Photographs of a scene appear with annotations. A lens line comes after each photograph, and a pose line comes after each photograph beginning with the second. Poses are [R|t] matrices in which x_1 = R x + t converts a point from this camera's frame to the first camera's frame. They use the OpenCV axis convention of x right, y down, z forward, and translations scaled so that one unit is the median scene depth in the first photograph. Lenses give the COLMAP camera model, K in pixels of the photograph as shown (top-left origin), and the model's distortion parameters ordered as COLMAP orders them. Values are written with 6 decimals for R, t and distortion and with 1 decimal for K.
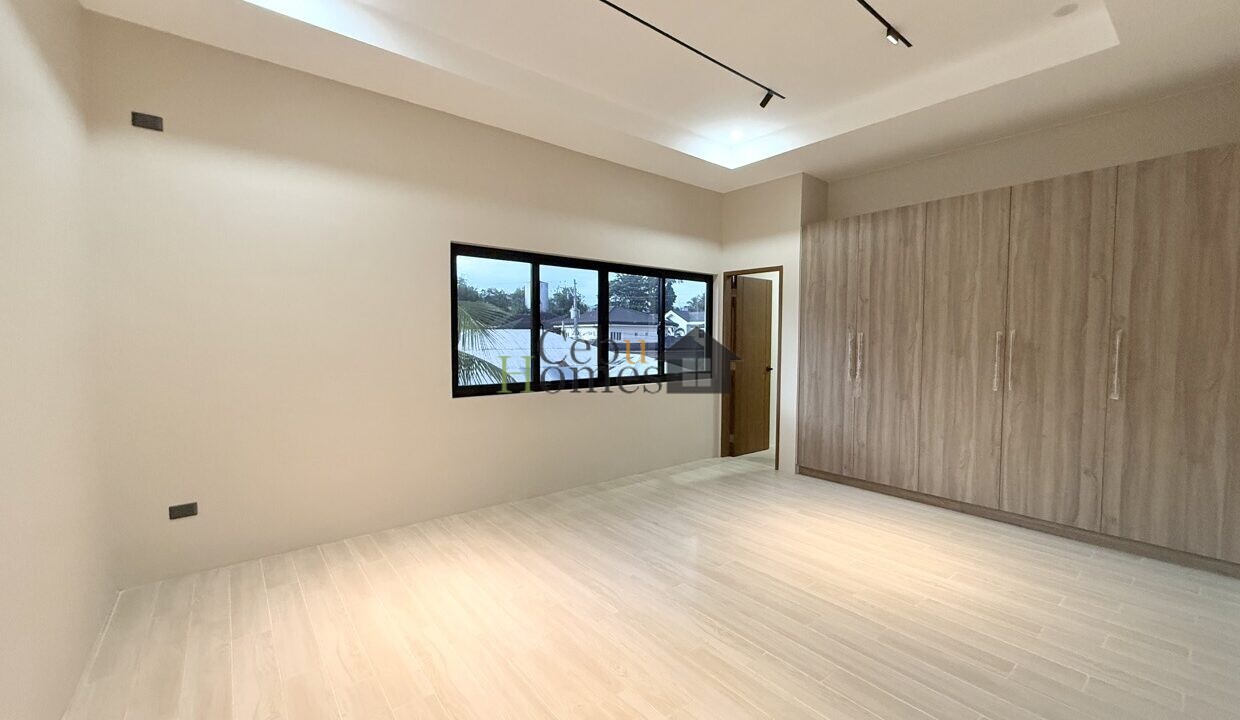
lens RADIAL K [[496.1, 0, 620.0], [0, 496.1, 360.9], [0, 0, 1]] dist [0.000537, -0.000013]
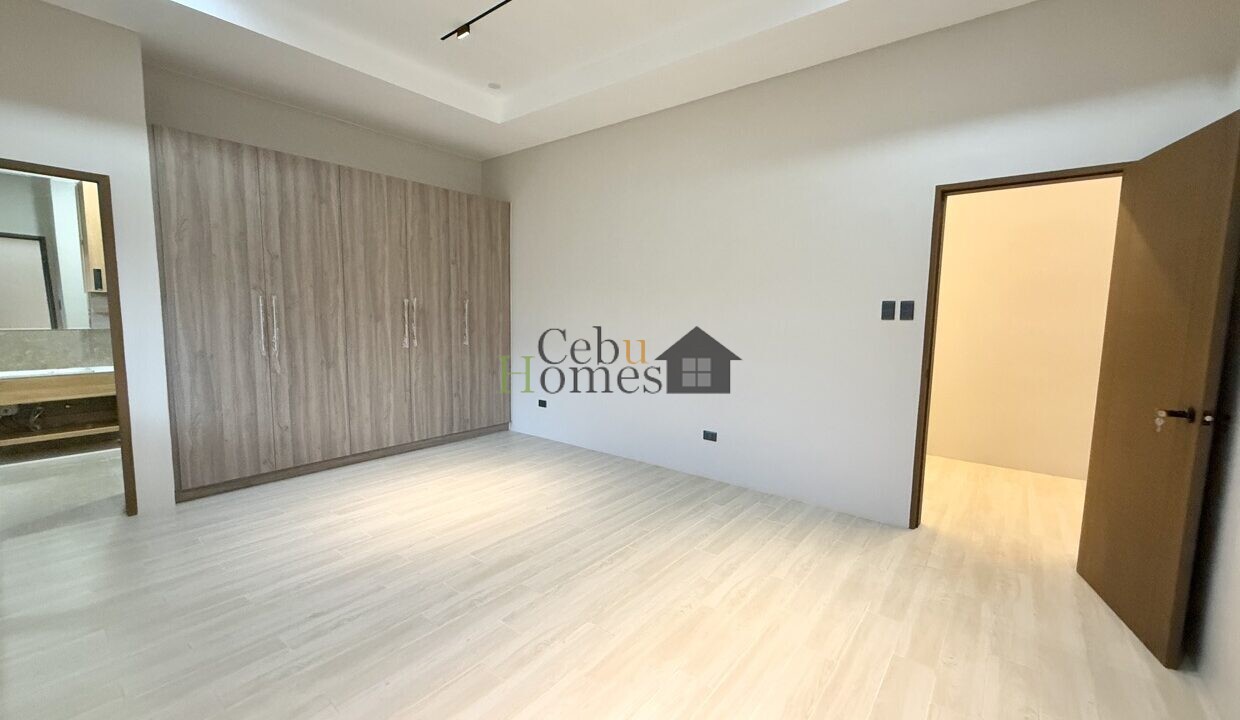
lens RADIAL K [[496.1, 0, 616.8], [0, 496.1, 360.7], [0, 0, 1]] dist [0.000537, -0.000013]
pose [[-0.210532, -0.108112, 0.971591, -0.527210], [0.029805, 0.992694, 0.116919, -0.033929], [-0.977133, 0.053574, -0.205771, 0.720367]]
